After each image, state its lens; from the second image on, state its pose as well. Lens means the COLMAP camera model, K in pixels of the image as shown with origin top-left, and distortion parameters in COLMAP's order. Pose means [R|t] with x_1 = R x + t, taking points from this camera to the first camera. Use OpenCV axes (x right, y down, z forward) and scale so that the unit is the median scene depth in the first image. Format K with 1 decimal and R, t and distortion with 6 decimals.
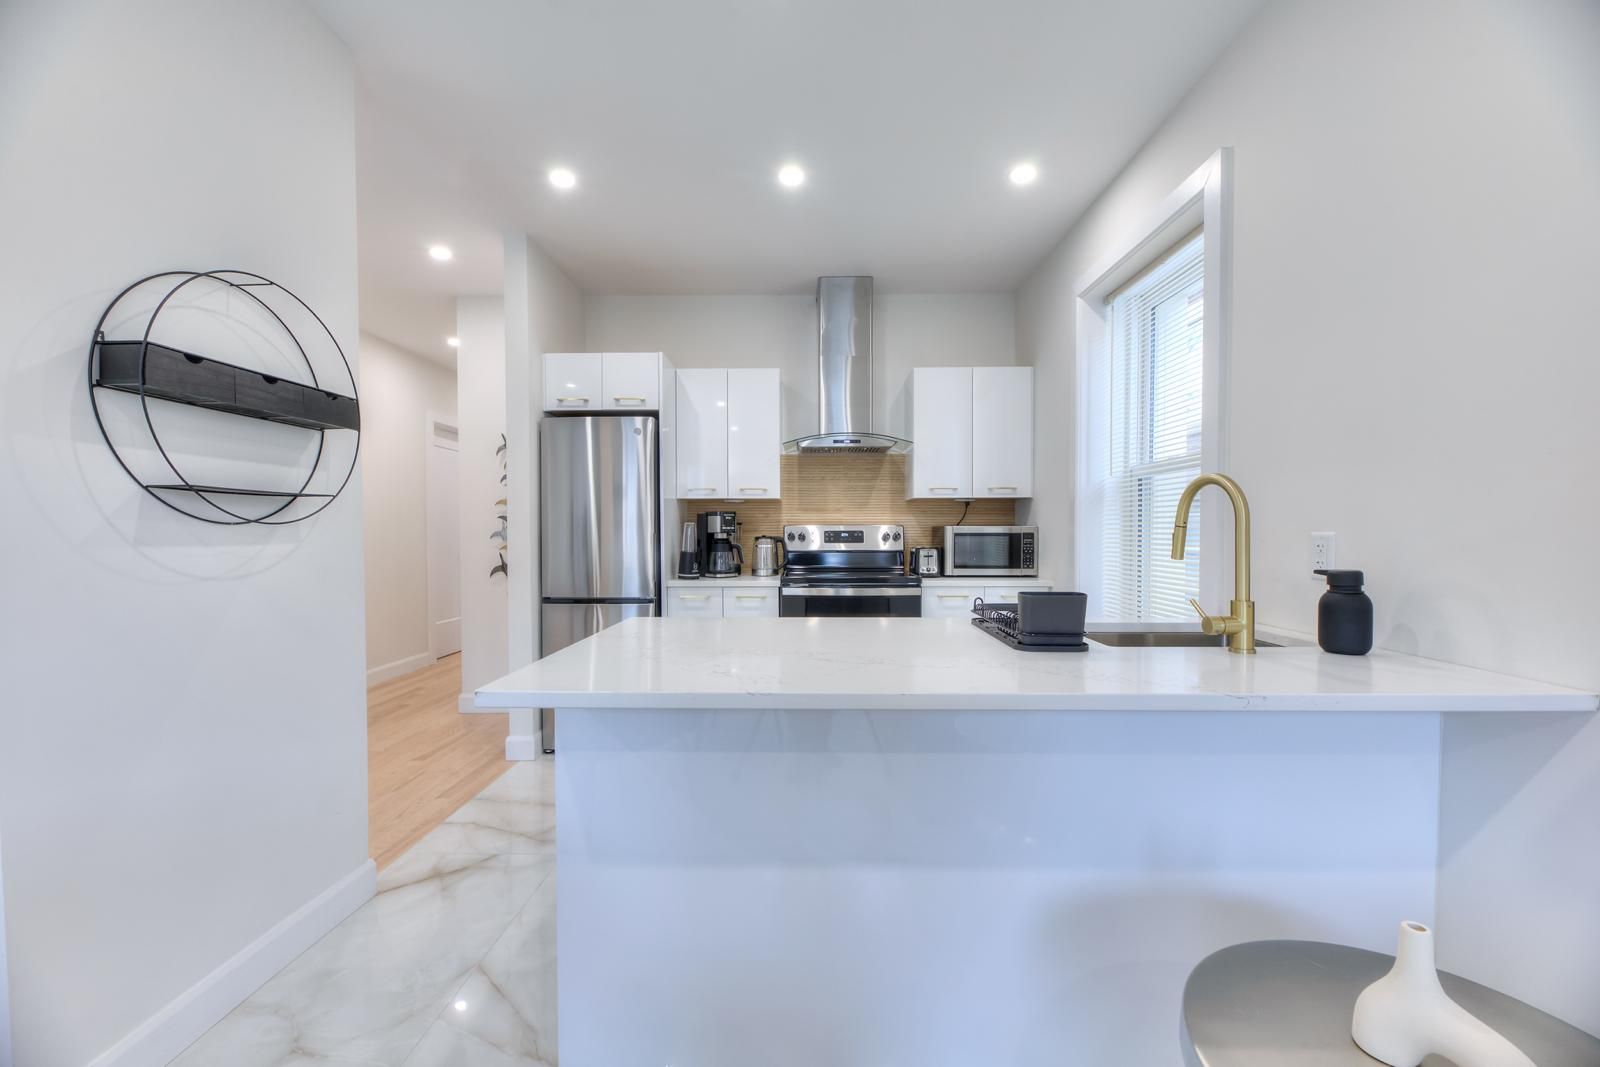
lens RADIAL K [[626.1, 0, 800.0], [0, 626.1, 533.5], [0, 0, 1]] dist [-0.000153, -0.000059]
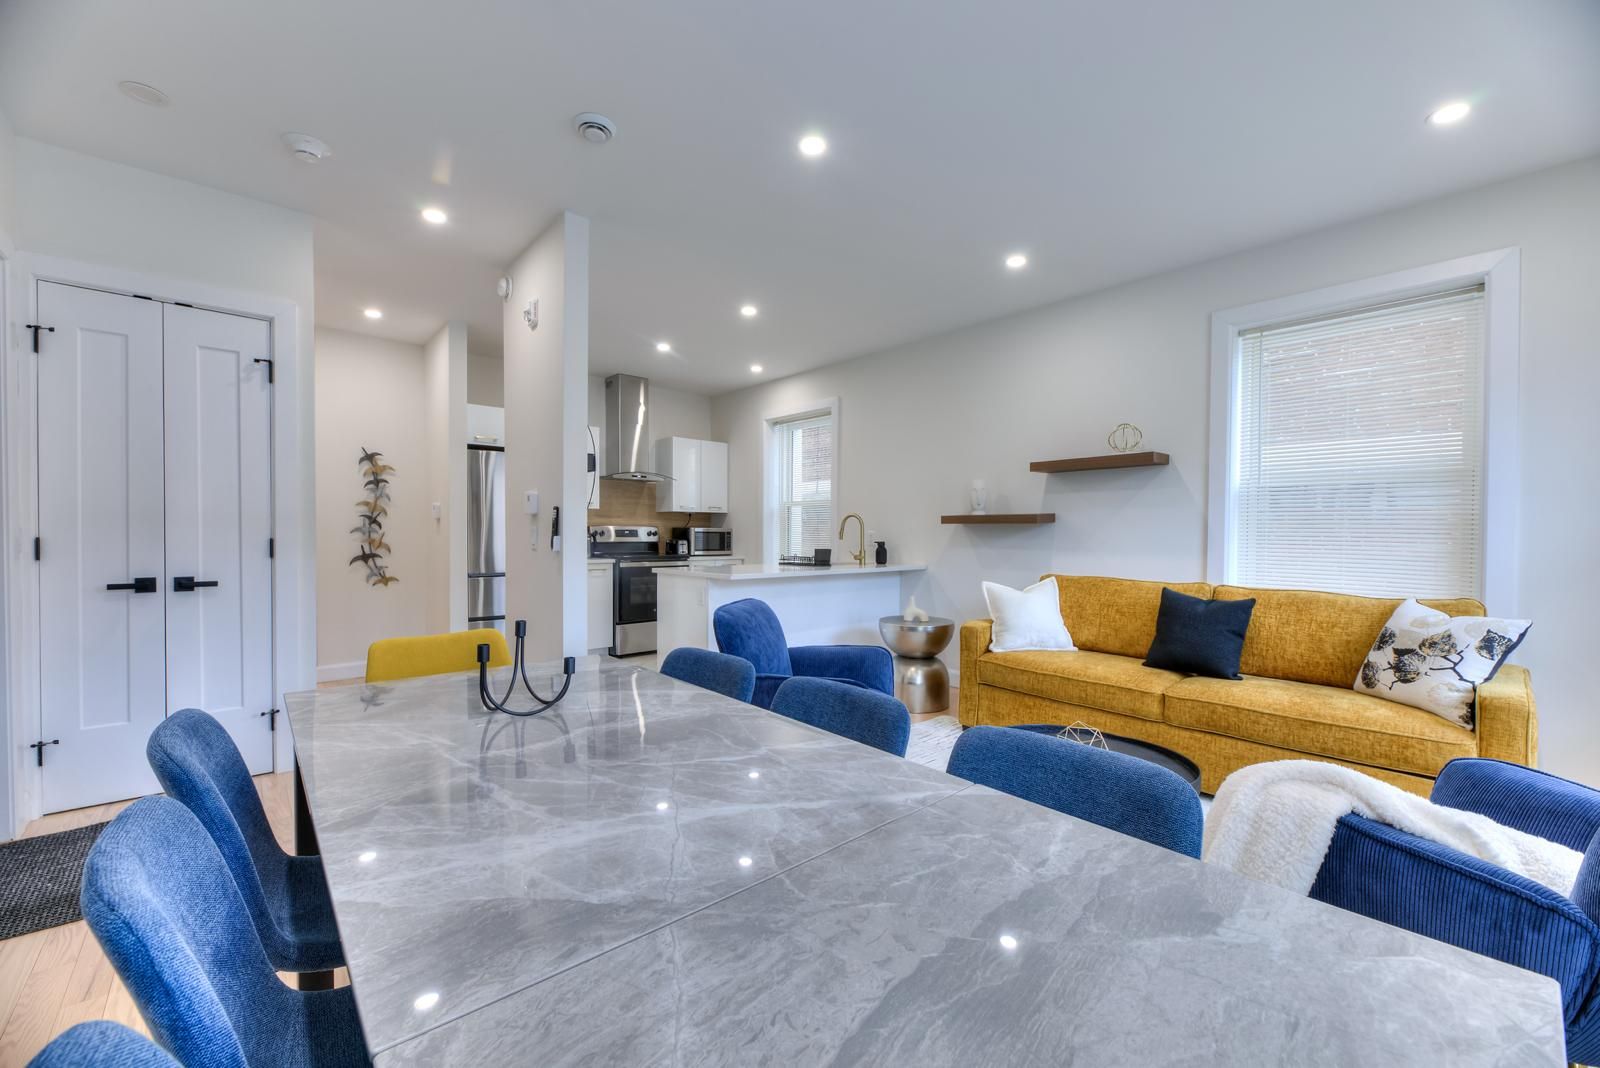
lens RADIAL K [[626.1, 0, 800.0], [0, 626.1, 534.0], [0, 0, 1]] dist [-0.000153, -0.000059]
pose [[0.751564, 0.003915, 0.659649, -0.706658], [-0.005762, 0.999983, 0.000630, 0.002785], [-0.659635, -0.004275, 0.751574, -0.548326]]
